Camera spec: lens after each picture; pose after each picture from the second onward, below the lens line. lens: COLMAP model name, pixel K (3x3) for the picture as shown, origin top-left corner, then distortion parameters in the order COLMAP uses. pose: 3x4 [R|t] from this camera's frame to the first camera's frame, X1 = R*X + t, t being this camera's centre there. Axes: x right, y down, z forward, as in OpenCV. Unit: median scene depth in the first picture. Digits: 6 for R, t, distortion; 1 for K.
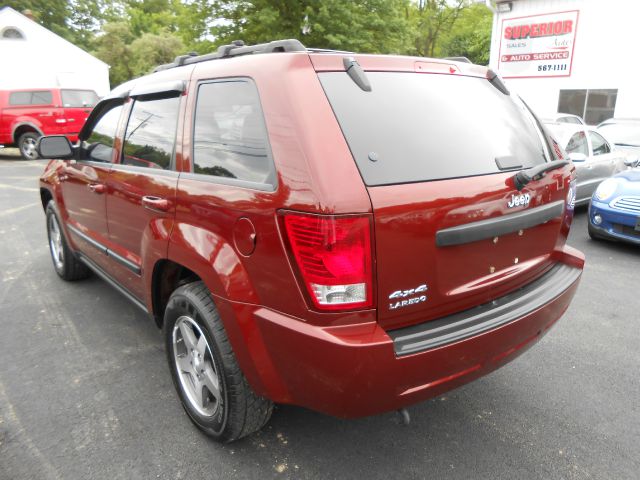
lens RADIAL K [[494.6, 0, 327.1], [0, 494.6, 240.1], [0, 0, 1]] dist [-0.036200, 0.050772]
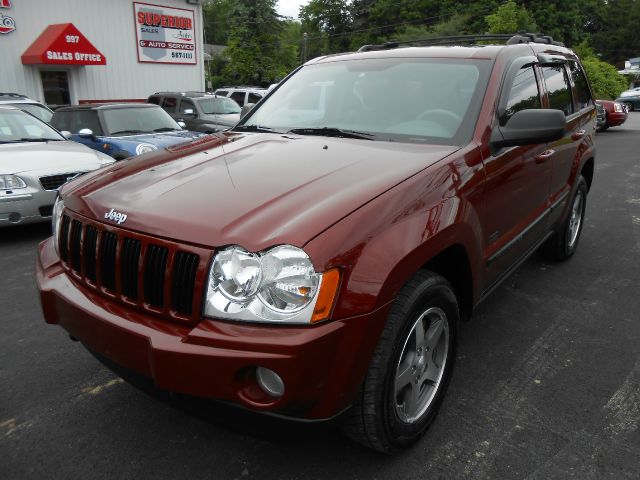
lens RADIAL K [[494.6, 0, 327.1], [0, 494.6, 240.1], [0, 0, 1]] dist [-0.036200, 0.050772]
pose [[-0.224874, -0.292891, 0.929326, -0.897824], [0.267567, 0.898528, 0.347929, -0.277457], [-0.936931, 0.326897, -0.123688, 1.073740]]
